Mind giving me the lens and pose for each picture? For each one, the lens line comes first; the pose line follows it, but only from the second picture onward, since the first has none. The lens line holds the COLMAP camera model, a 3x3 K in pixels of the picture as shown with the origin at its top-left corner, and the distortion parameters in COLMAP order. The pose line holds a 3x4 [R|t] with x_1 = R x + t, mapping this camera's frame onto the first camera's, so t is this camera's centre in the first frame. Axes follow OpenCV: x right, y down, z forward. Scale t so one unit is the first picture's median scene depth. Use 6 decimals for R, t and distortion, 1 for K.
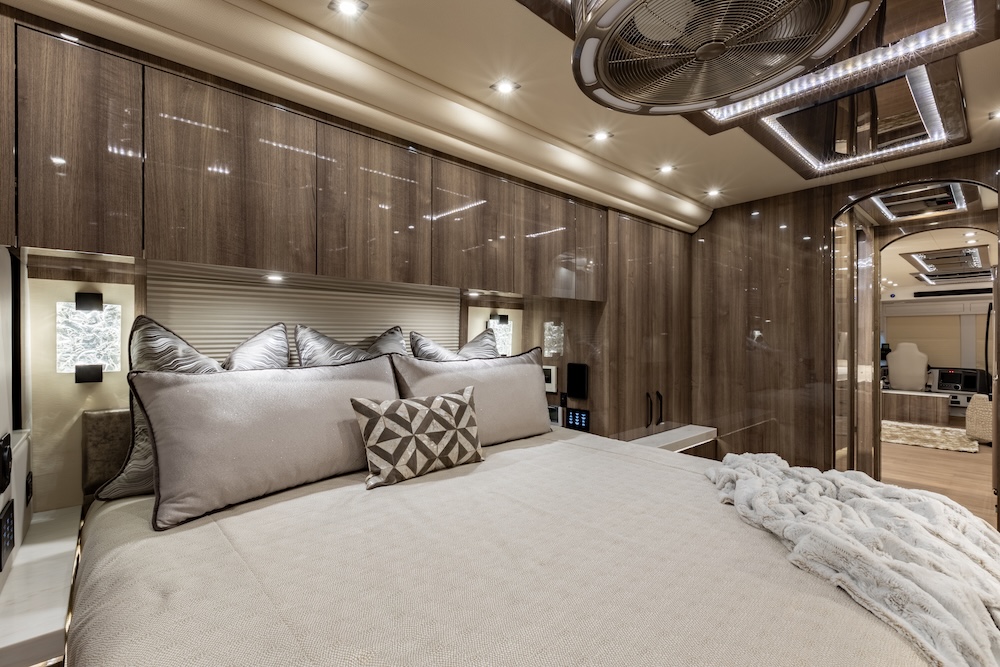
lens RADIAL K [[439.1, 0, 500.6], [0, 439.1, 338.8], [0, 0, 1]] dist [-0.023358, -0.000272]
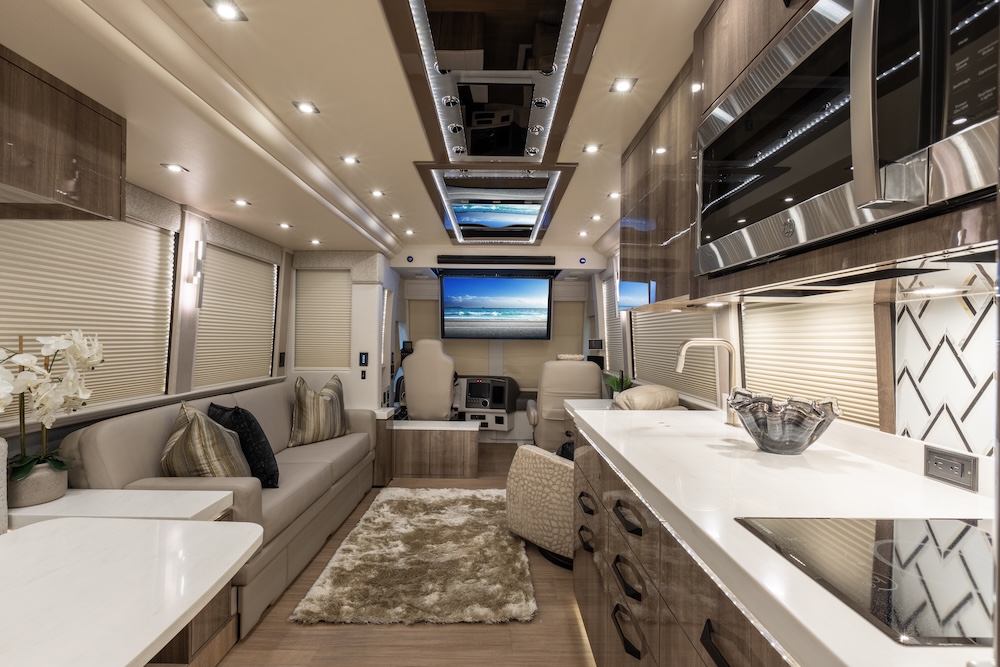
lens RADIAL K [[745.3, 0, 499.7], [0, 745.3, 333.6], [0, 0, 1]] dist [0.001212, 0.000144]
pose [[0.667422, 0.013250, 0.744562, 0.168291], [-0.016121, 0.999864, -0.003343, 0.000916], [-0.744506, -0.009772, 0.667545, 0.164119]]
